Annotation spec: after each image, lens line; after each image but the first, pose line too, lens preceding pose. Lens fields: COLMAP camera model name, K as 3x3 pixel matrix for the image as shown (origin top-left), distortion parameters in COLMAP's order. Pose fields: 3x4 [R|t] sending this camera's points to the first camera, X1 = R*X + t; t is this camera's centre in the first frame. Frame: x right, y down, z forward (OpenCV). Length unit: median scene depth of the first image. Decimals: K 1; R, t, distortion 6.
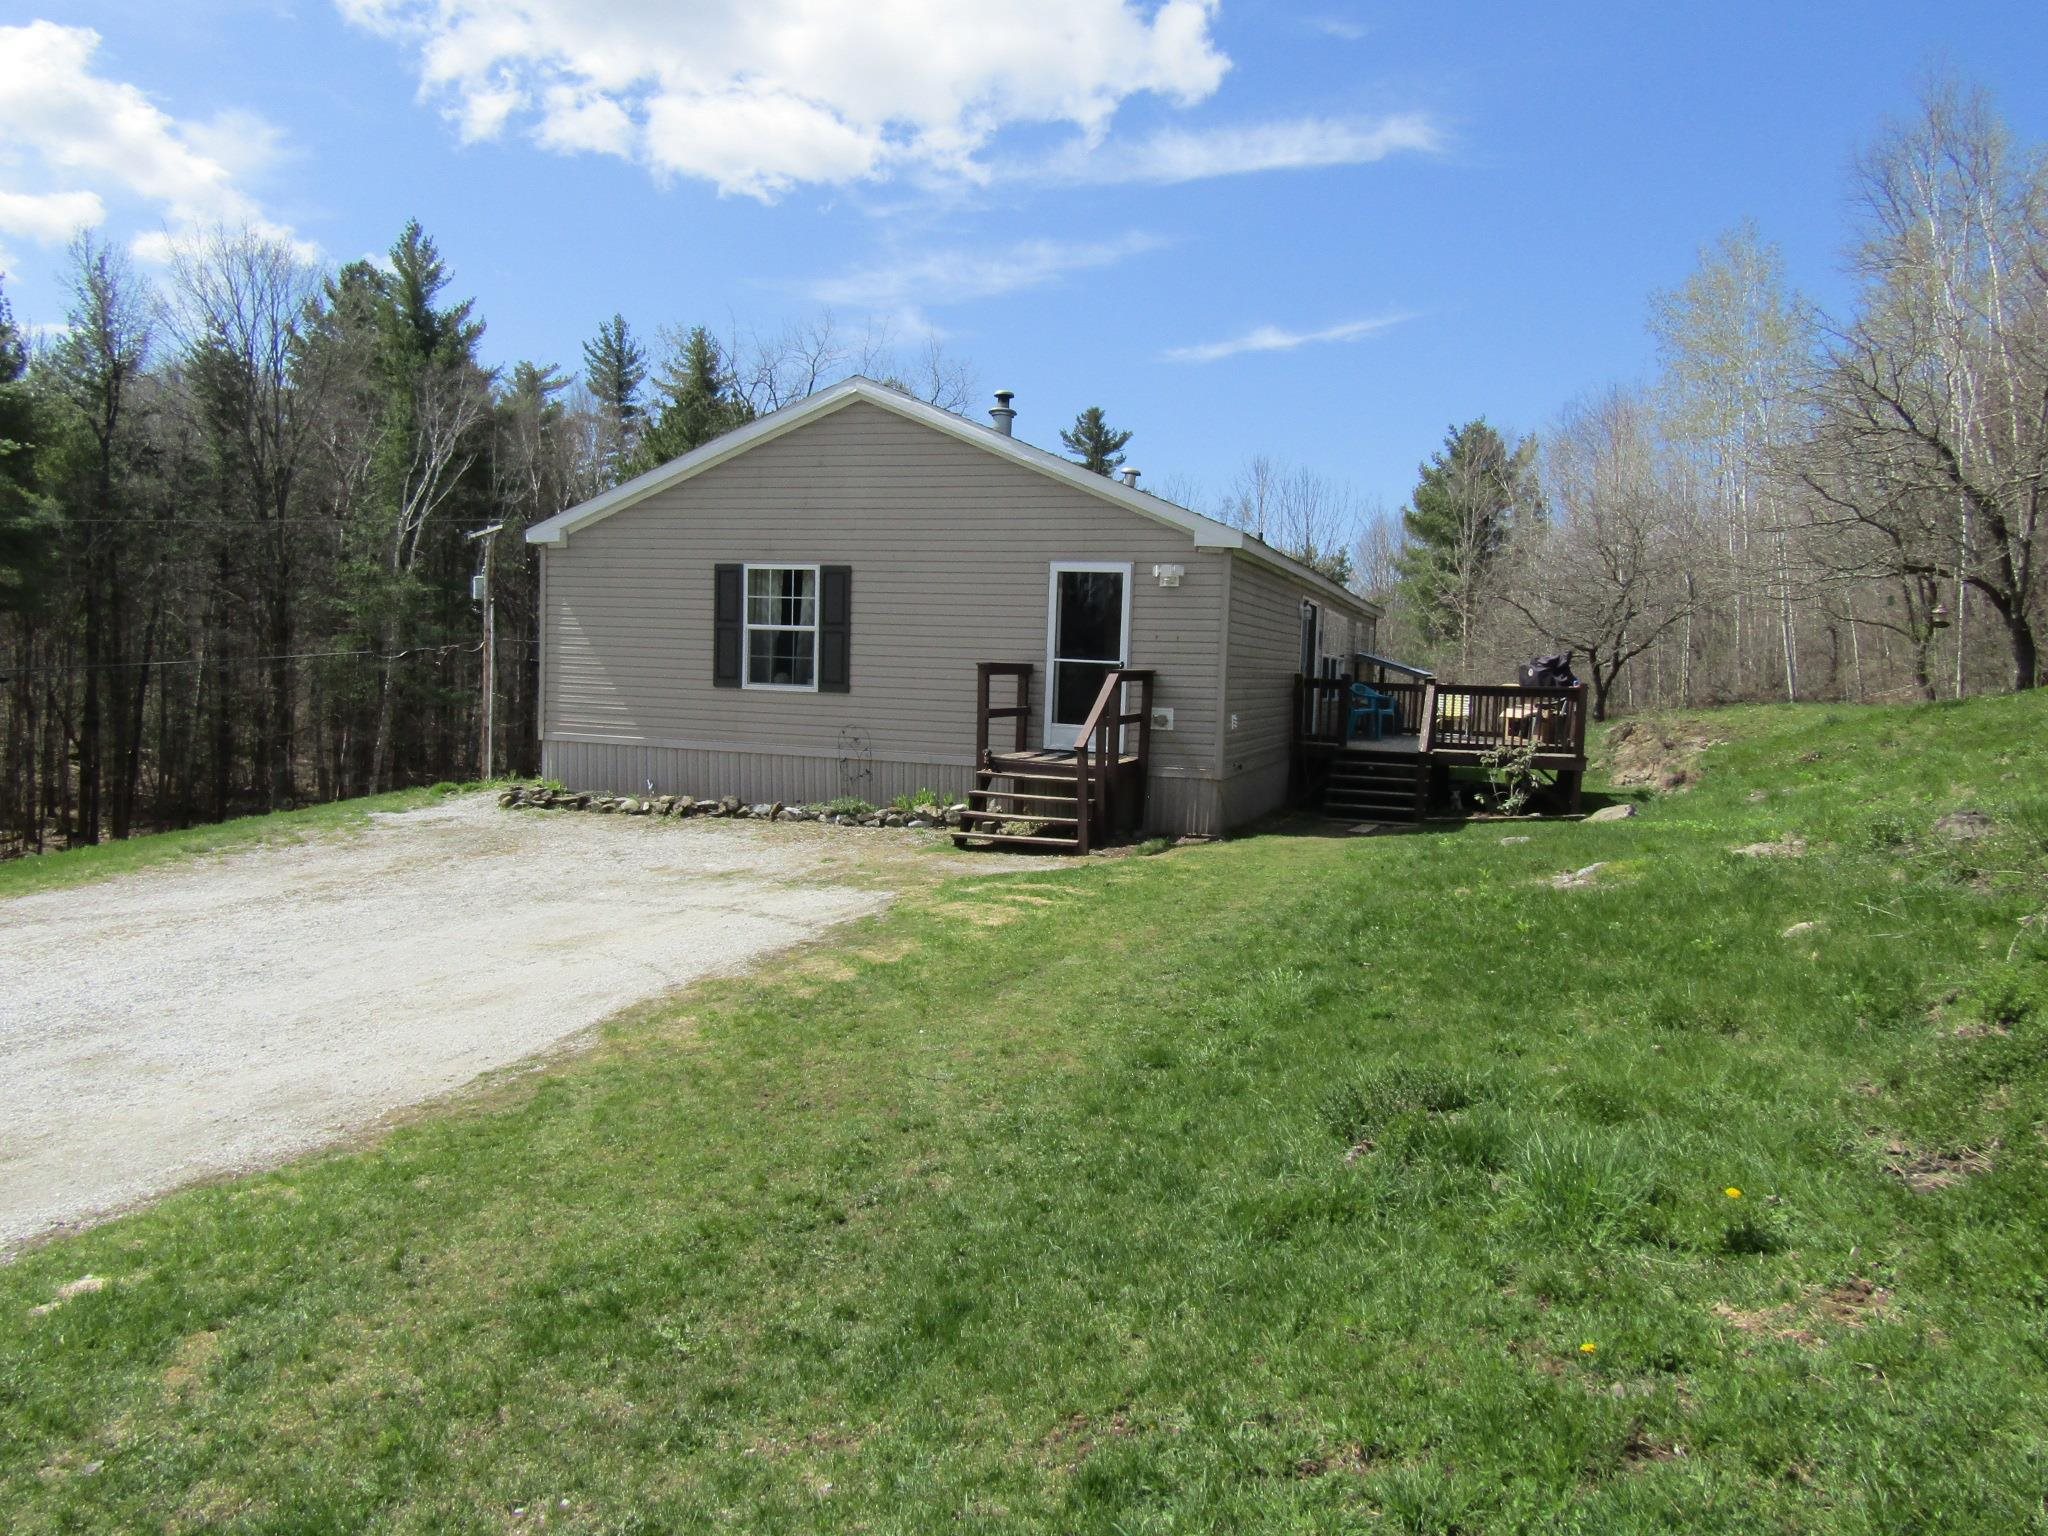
lens RADIAL K [[1456.5, 0, 1019.9], [0, 1456.5, 765.8], [0, 0, 1]] dist [0.006740, 0.002258]
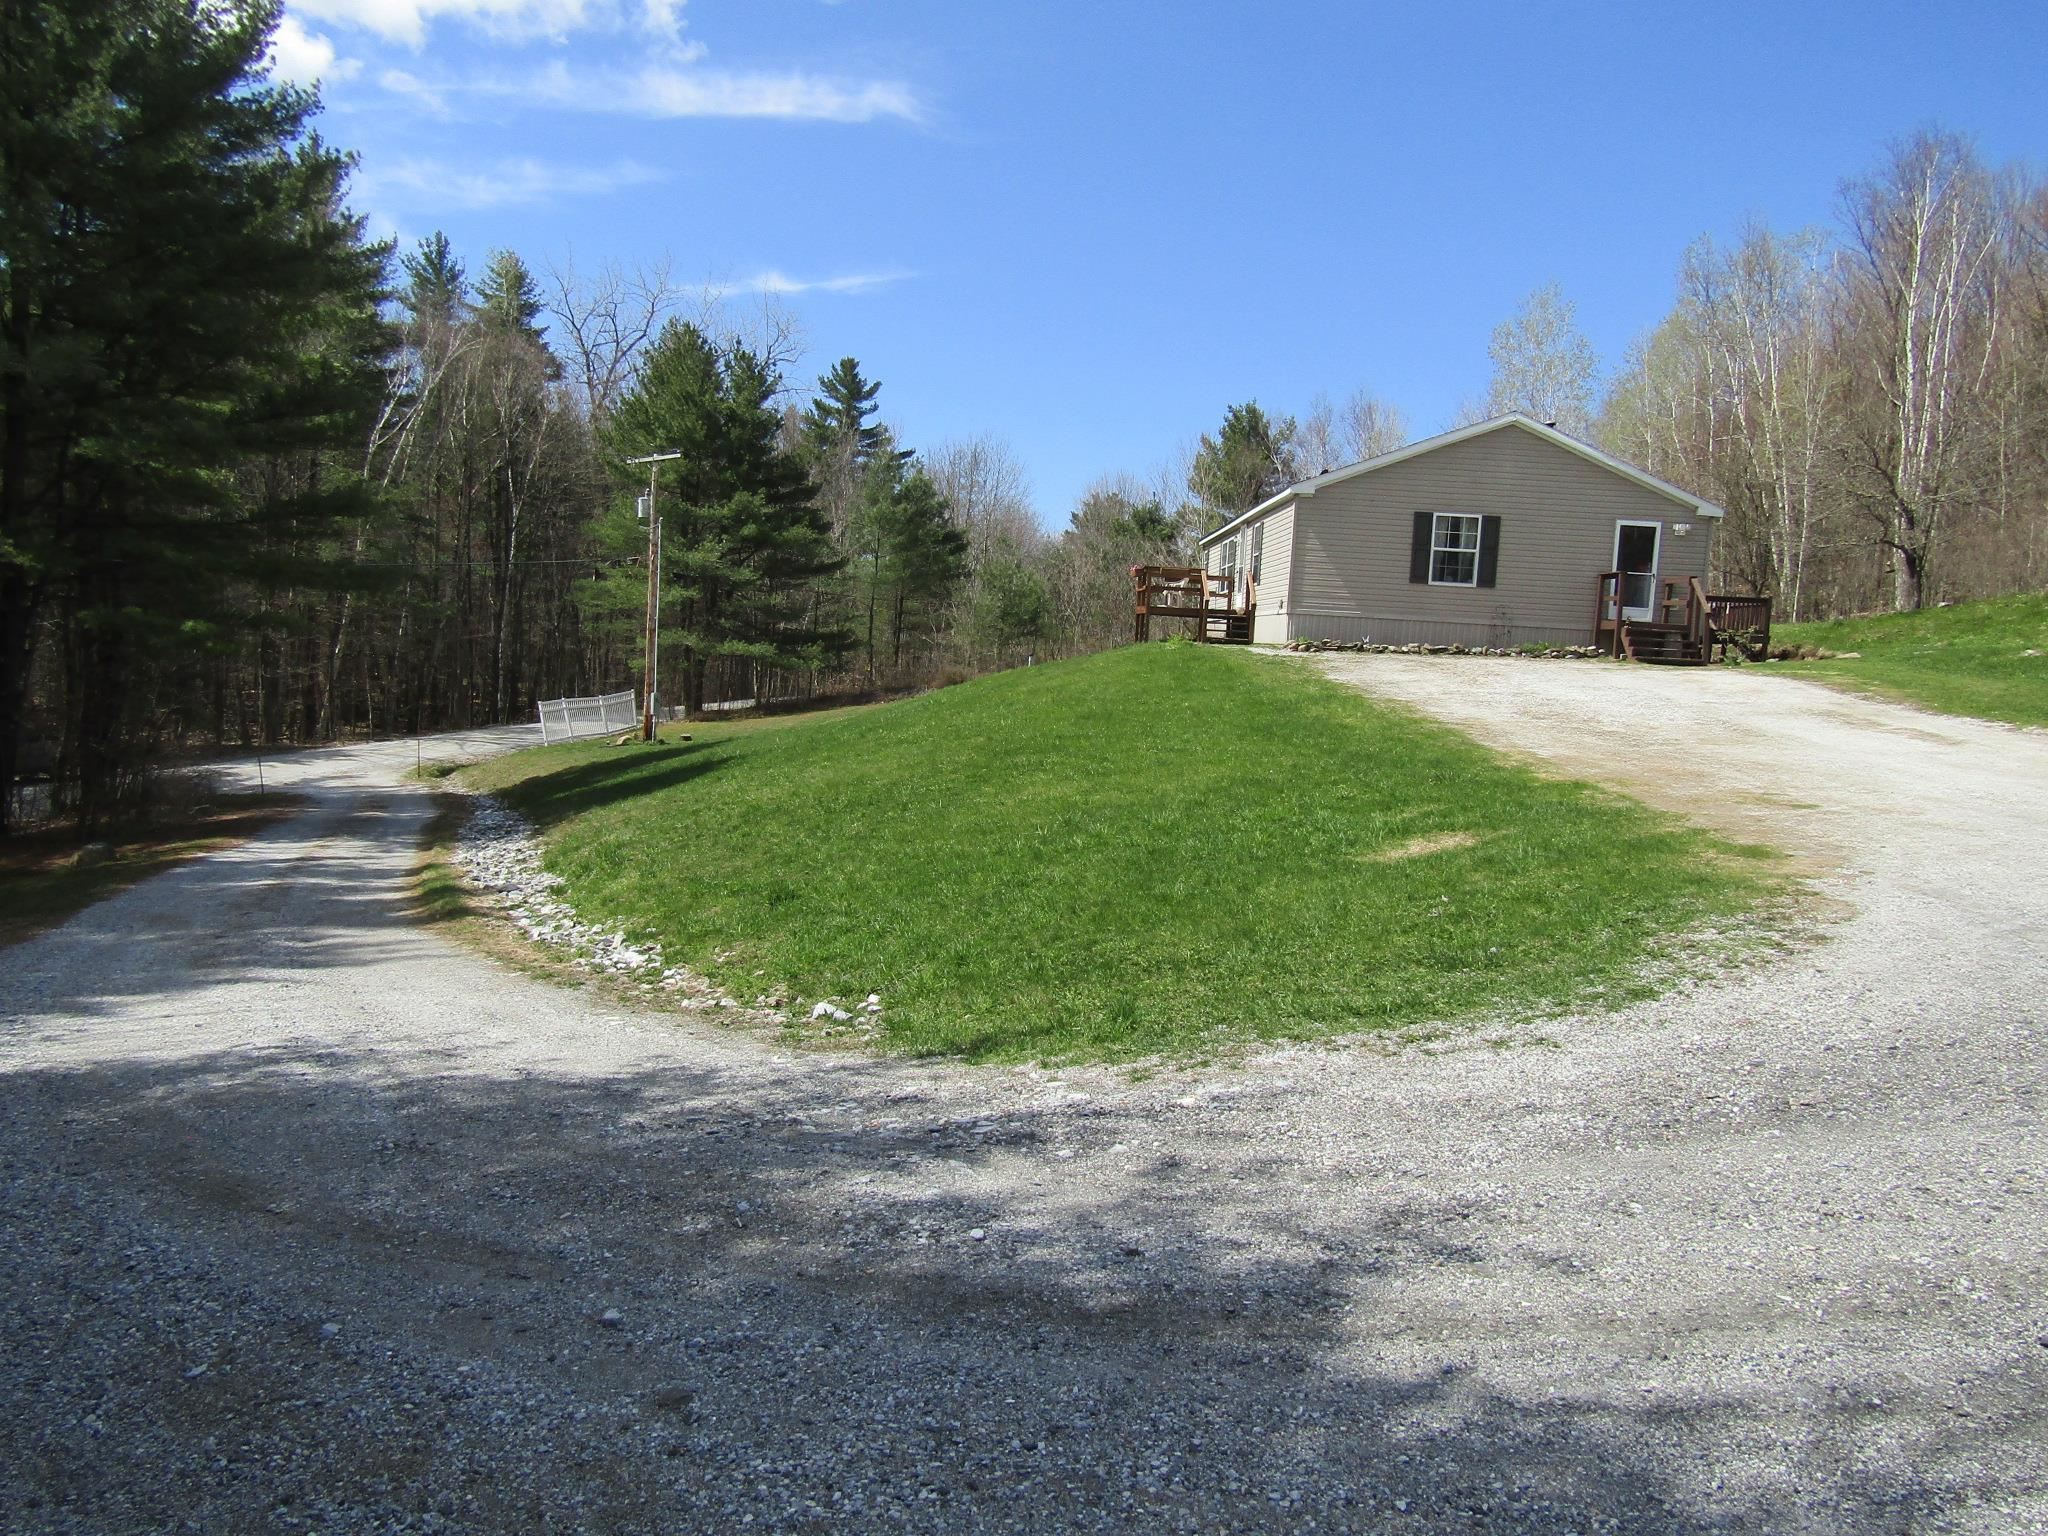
lens RADIAL K [[1462.1, 0, 1025.6], [0, 1462.1, 772.5], [0, 0, 1]] dist [-0.006621, -0.002791]
pose [[0.945480, -0.012950, 0.325423, -1.223252], [-0.001013, 0.999087, 0.042701, 0.098443], [-0.325679, -0.040703, 0.944604, -0.505081]]
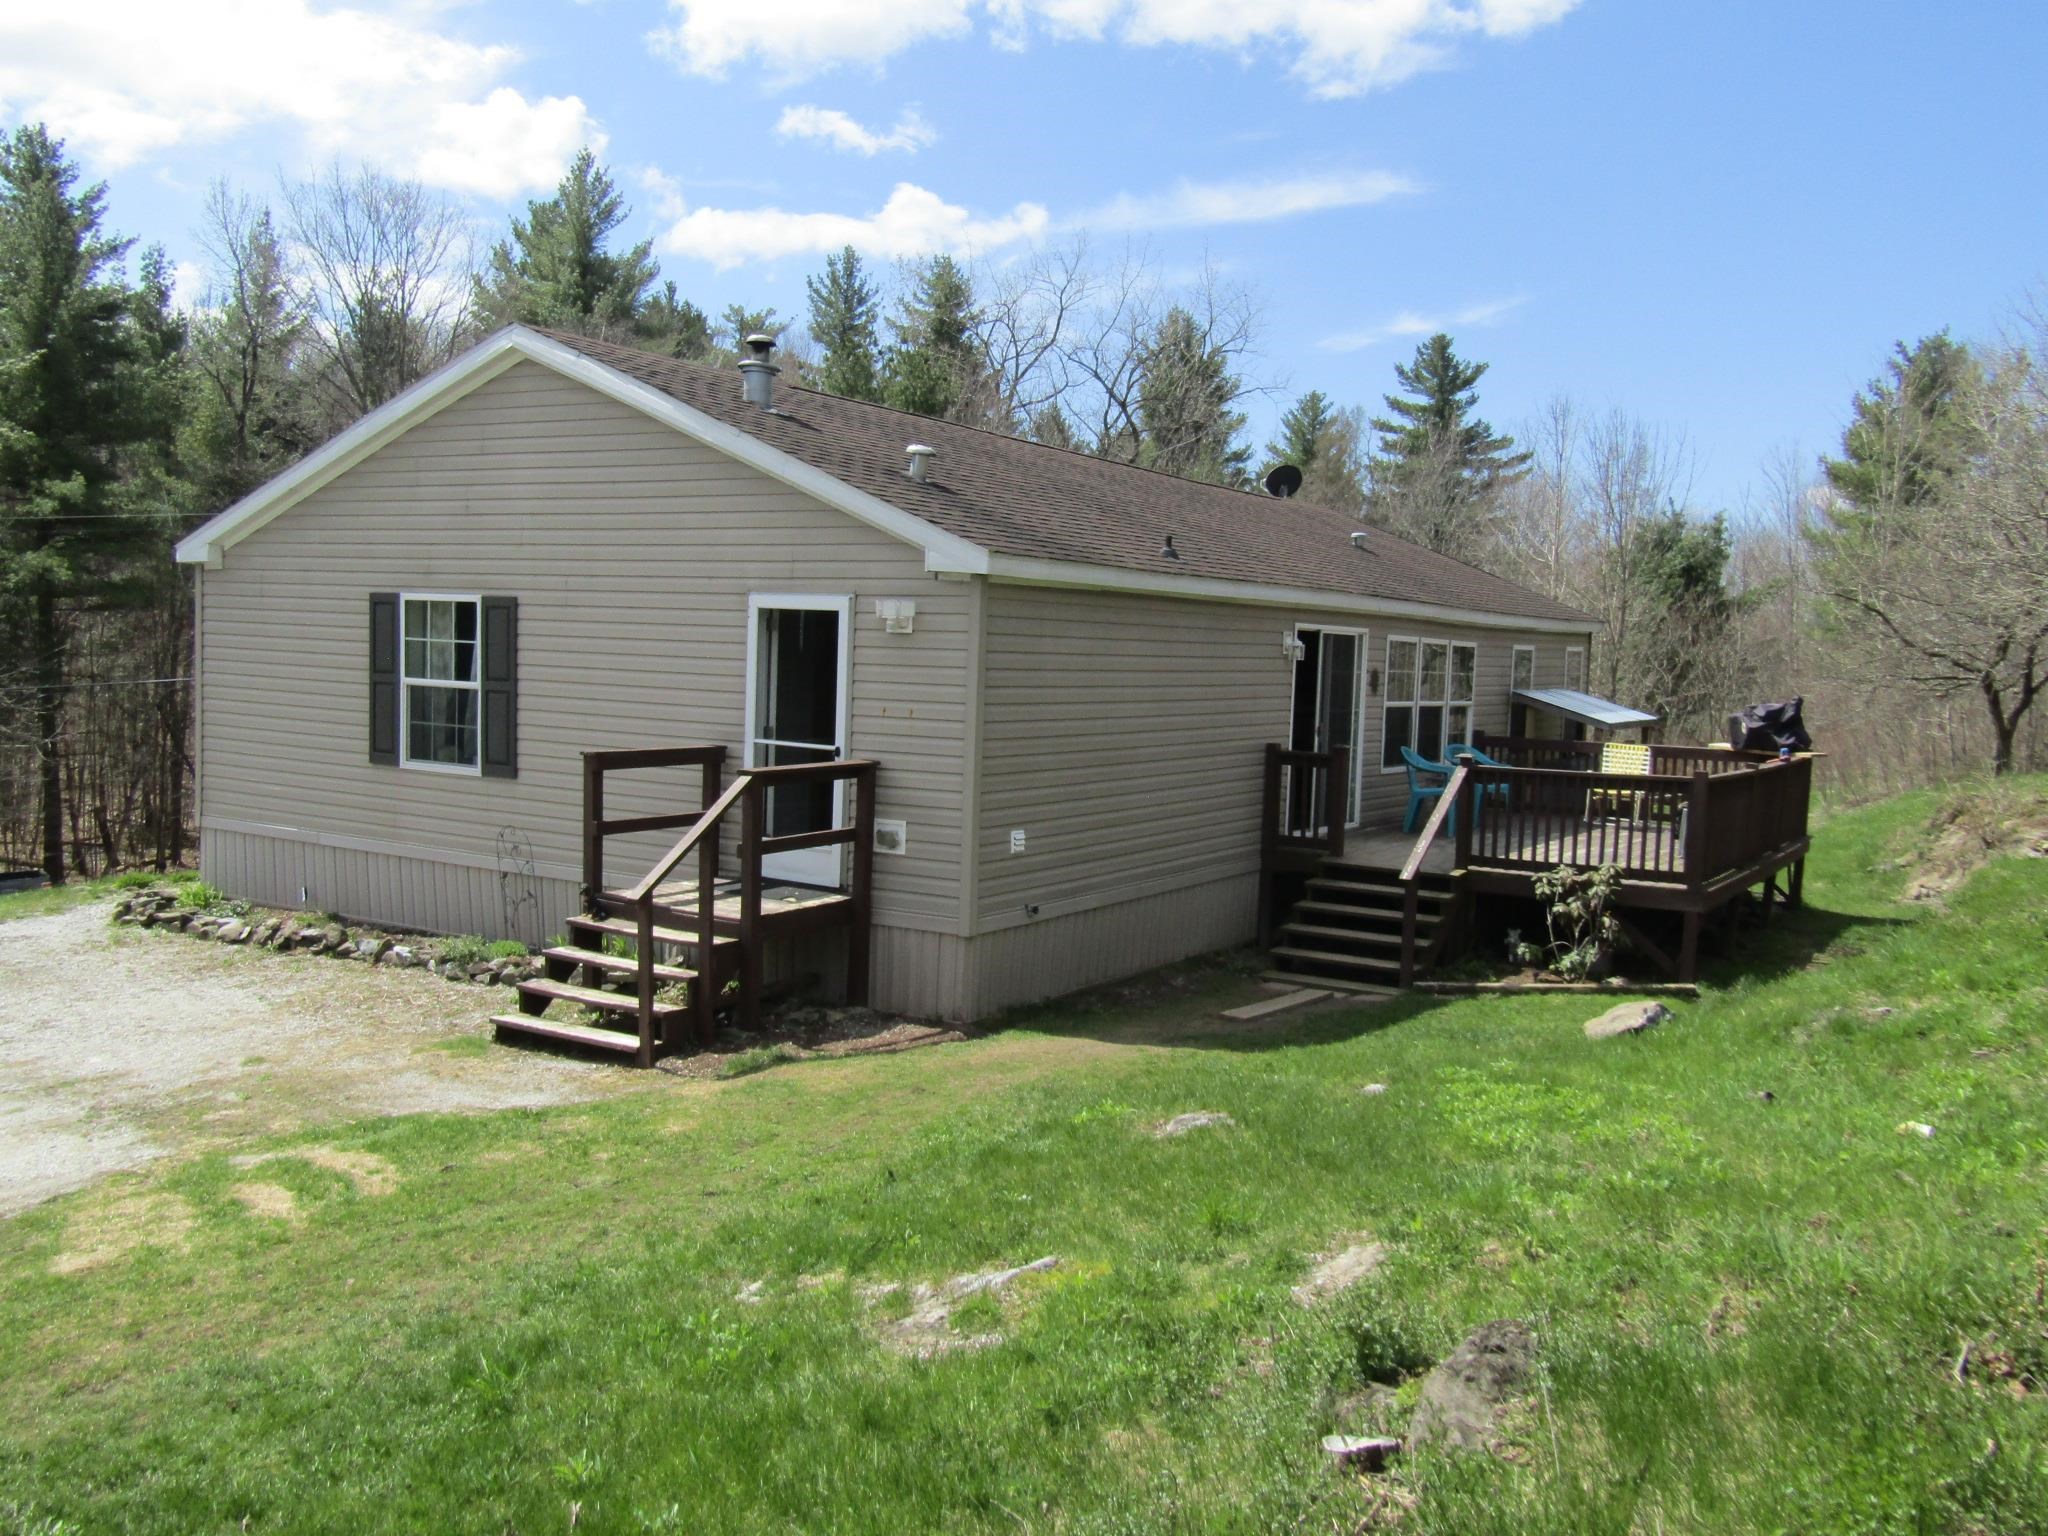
lens RADIAL K [[1742.7, 0, 1024.0], [0, 1742.7, 768.0], [0, 0, 1]] dist [0.004105, -0.001294]
pose [[0.975287, 0.016950, -0.220293, 0.296592], [-0.017278, 0.999851, 0.000438, -0.058585], [0.220267, 0.003379, 0.975434, 0.235982]]
